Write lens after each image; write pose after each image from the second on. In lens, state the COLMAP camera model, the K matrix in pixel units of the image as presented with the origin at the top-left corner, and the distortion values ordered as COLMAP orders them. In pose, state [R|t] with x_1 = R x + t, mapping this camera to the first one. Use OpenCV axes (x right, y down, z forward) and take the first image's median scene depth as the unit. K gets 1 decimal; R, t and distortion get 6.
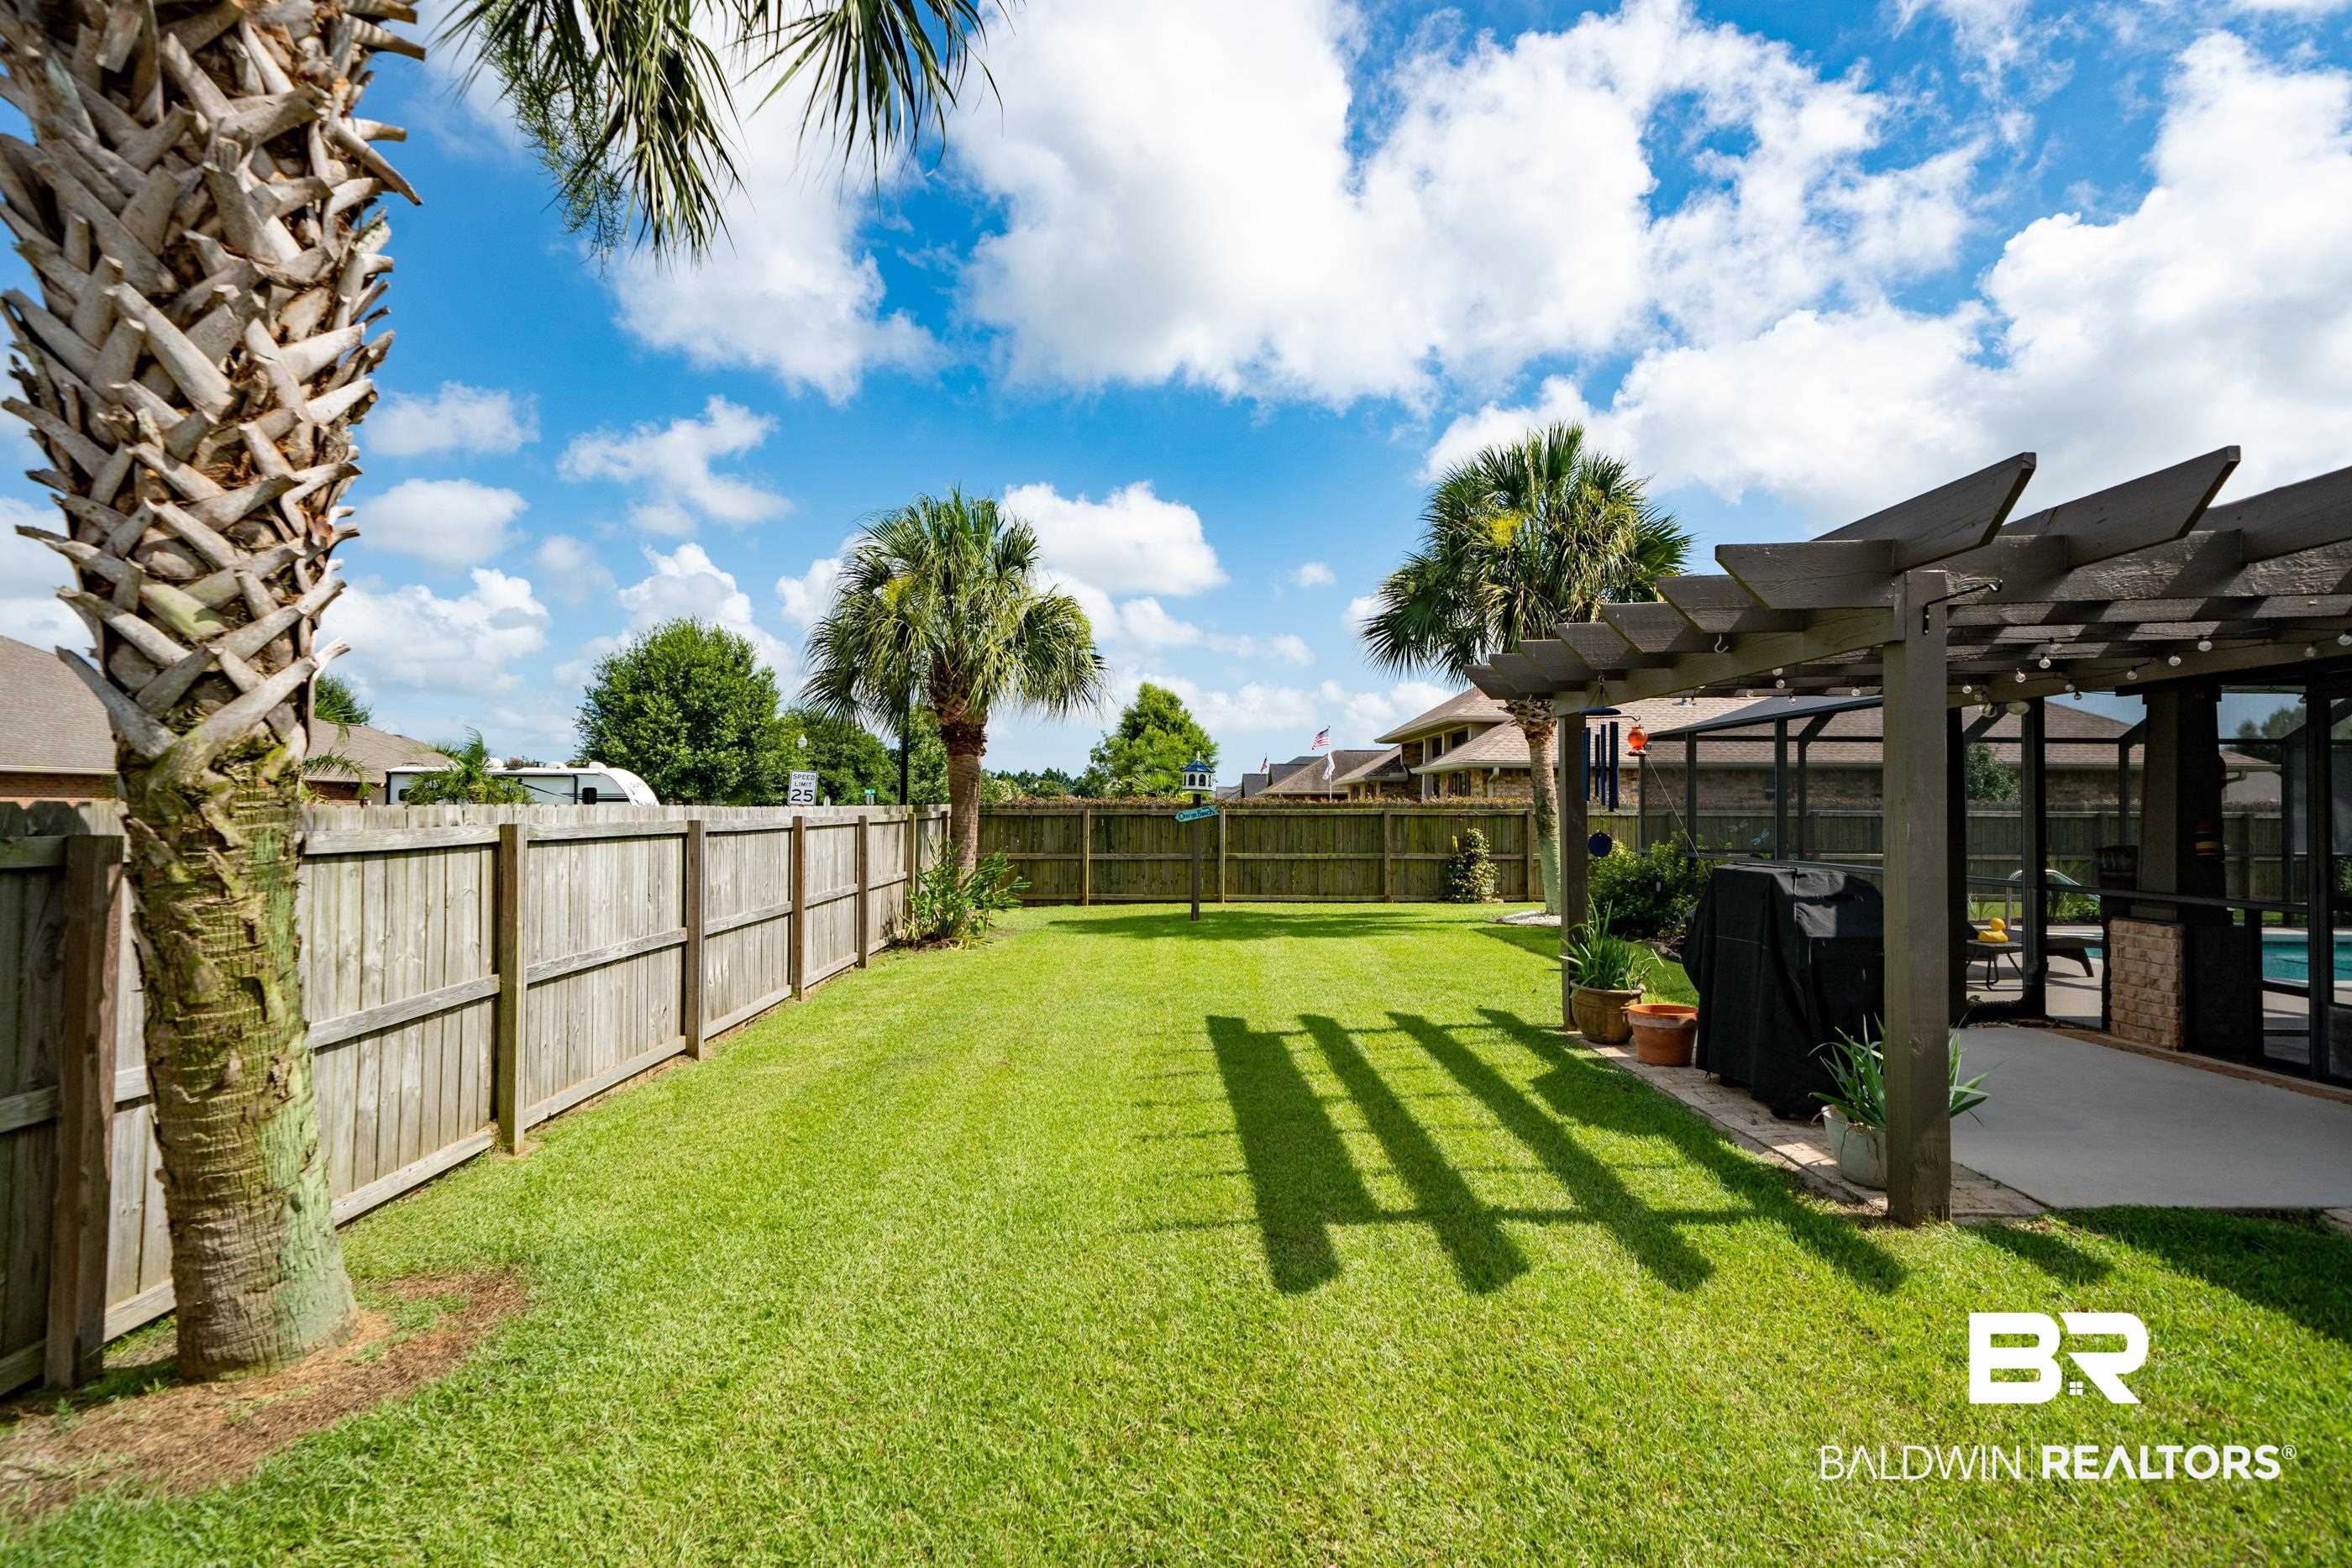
lens RADIAL K [[1162.8, 0, 1176.0], [0, 1162.8, 784.0], [0, 0, 1]] dist [0.020378, -0.000010]
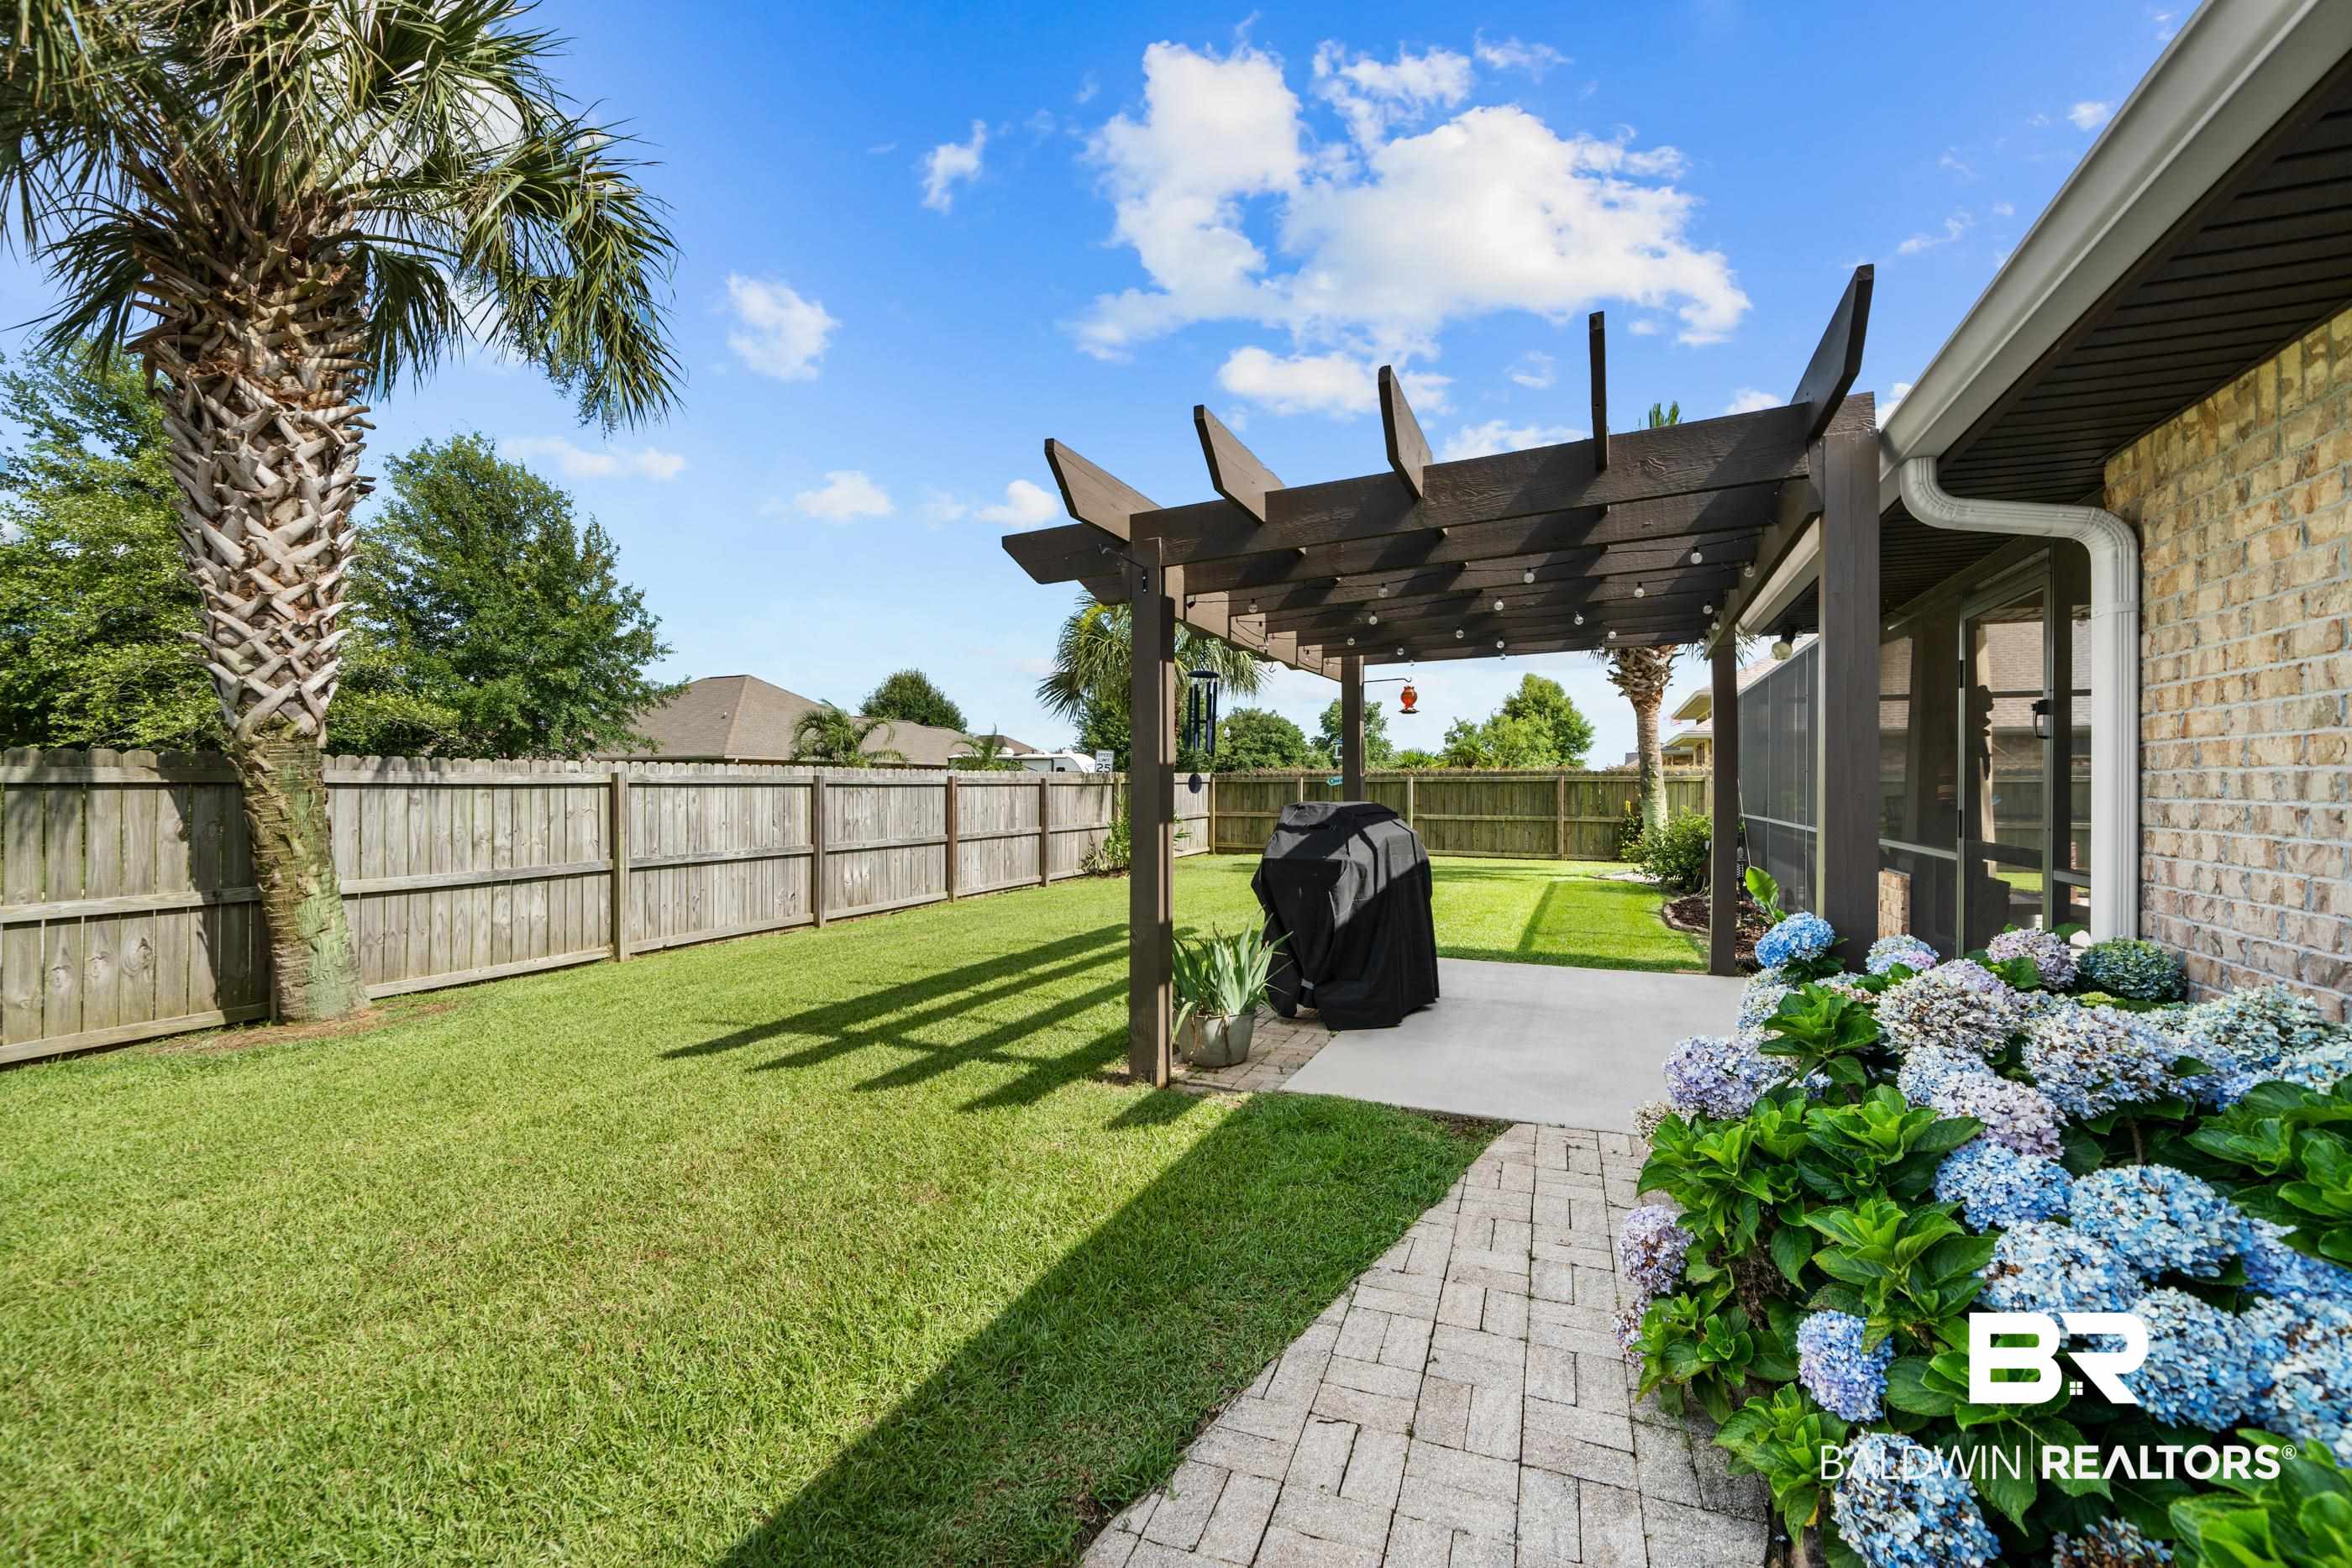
lens RADIAL K [[936.9, 0, 1171.2], [0, 936.9, 779.7], [0, 0, 1]] dist [0.001466, 0.000213]
pose [[0.901960, -0.002848, -0.431811, 1.344852], [0.009024, 0.999884, 0.012254, 0.061336], [0.431726, -0.014949, 0.901881, 0.183904]]
